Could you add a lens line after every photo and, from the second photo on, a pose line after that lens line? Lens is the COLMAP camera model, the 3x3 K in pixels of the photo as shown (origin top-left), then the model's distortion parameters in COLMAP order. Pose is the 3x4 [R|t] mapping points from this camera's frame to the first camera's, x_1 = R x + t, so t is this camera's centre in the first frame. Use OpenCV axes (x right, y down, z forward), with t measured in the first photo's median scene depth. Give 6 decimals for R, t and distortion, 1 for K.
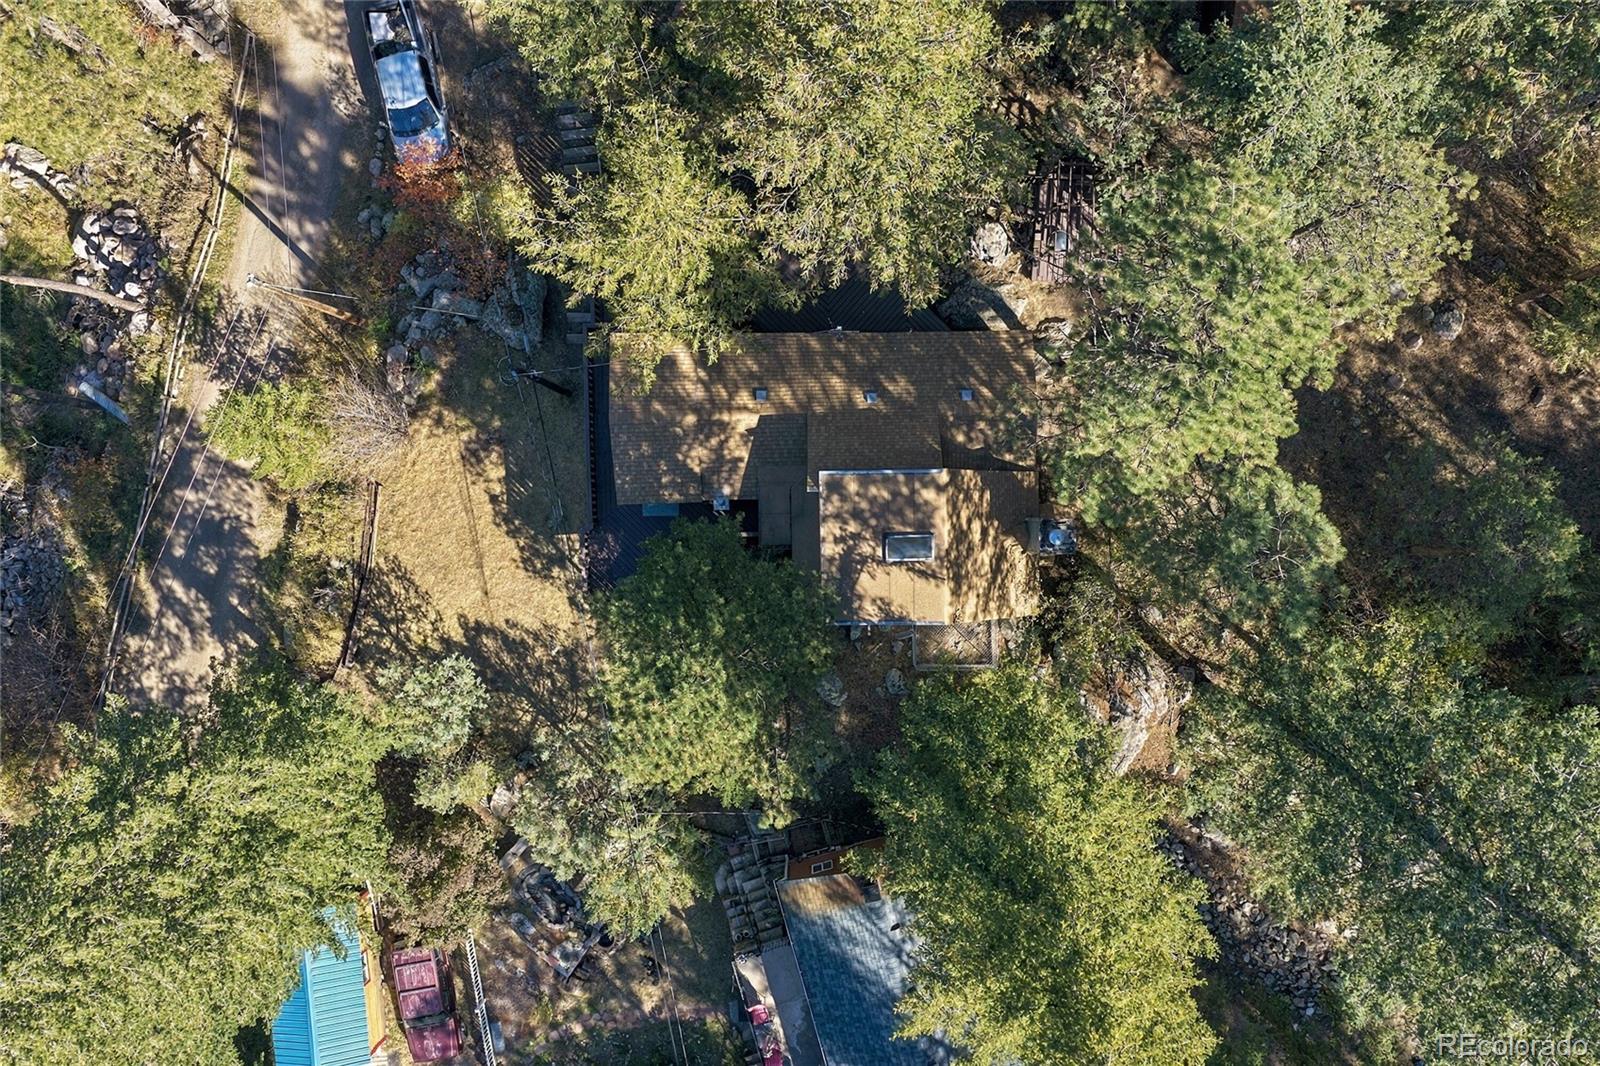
lens RADIAL K [[1293.9, 0, 800.0], [0, 1293.9, 533.0], [0, 0, 1]] dist [-0.047108, 0.079412]
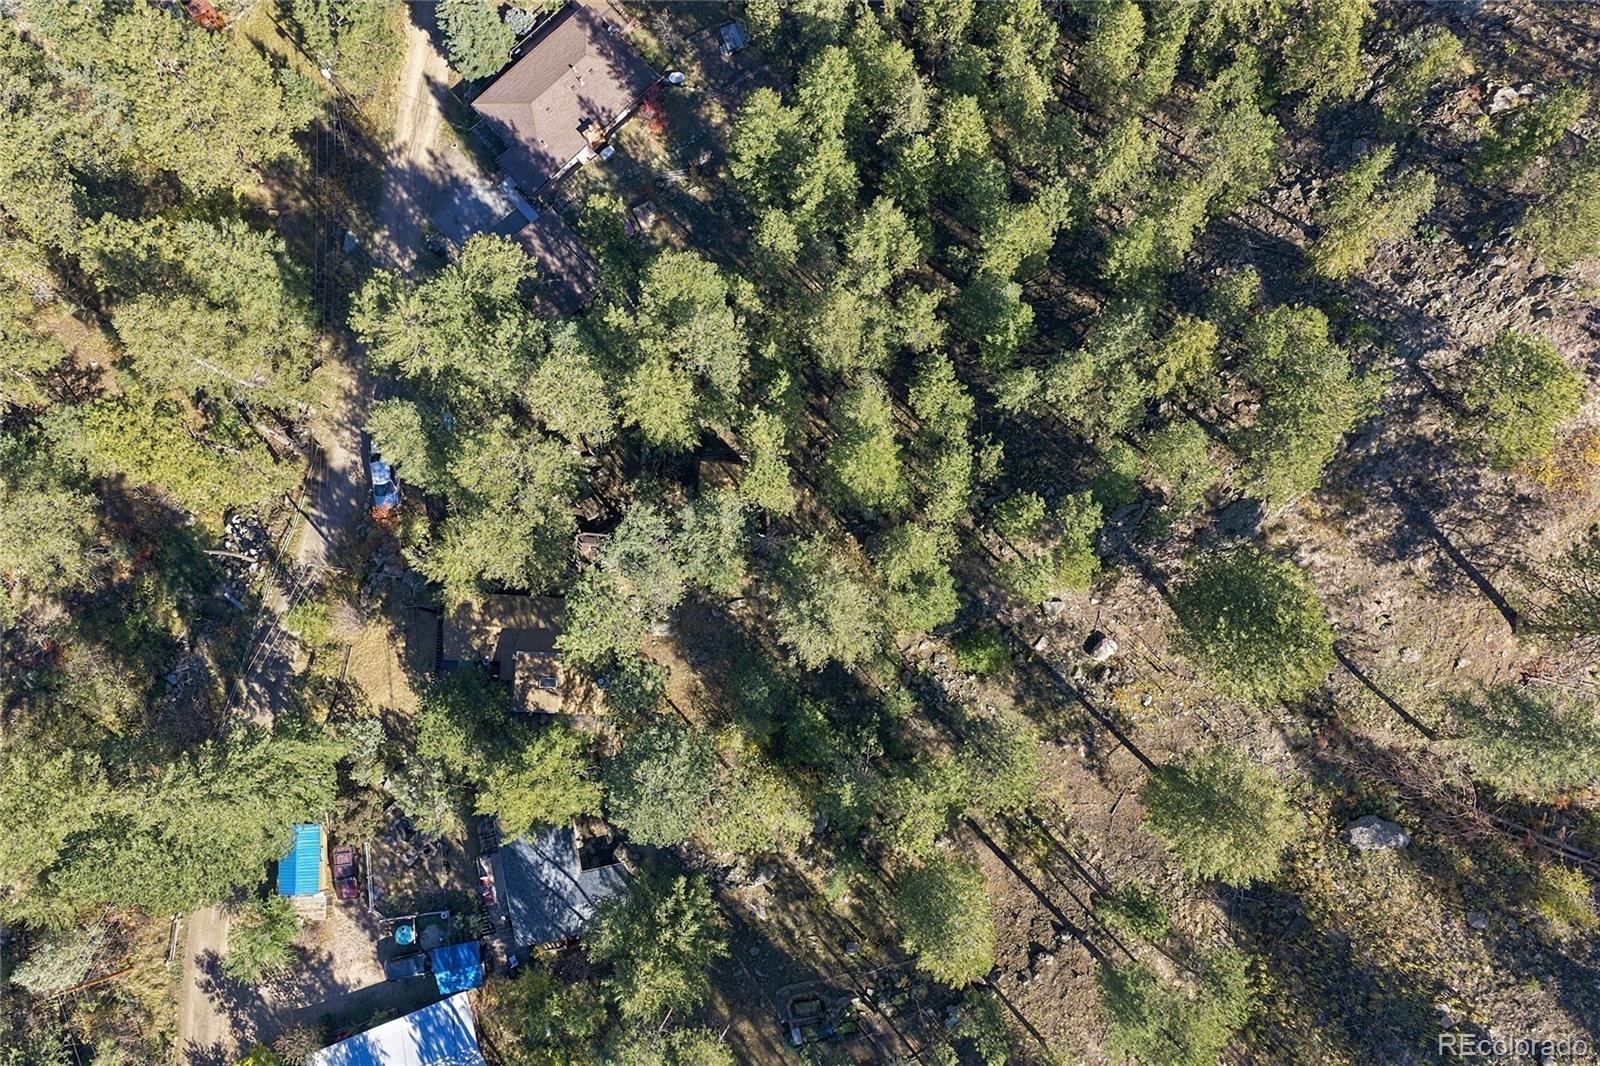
lens RADIAL K [[1433.4, 0, 800.0], [0, 1433.4, 533.0], [0, 0, 1]] dist [-0.003413, -0.000433]
pose [[0.997331, 0.063203, -0.036566, 0.563362], [-0.067841, 0.987263, -0.143911, 0.077999], [0.027004, 0.146007, 0.988915, -1.566220]]
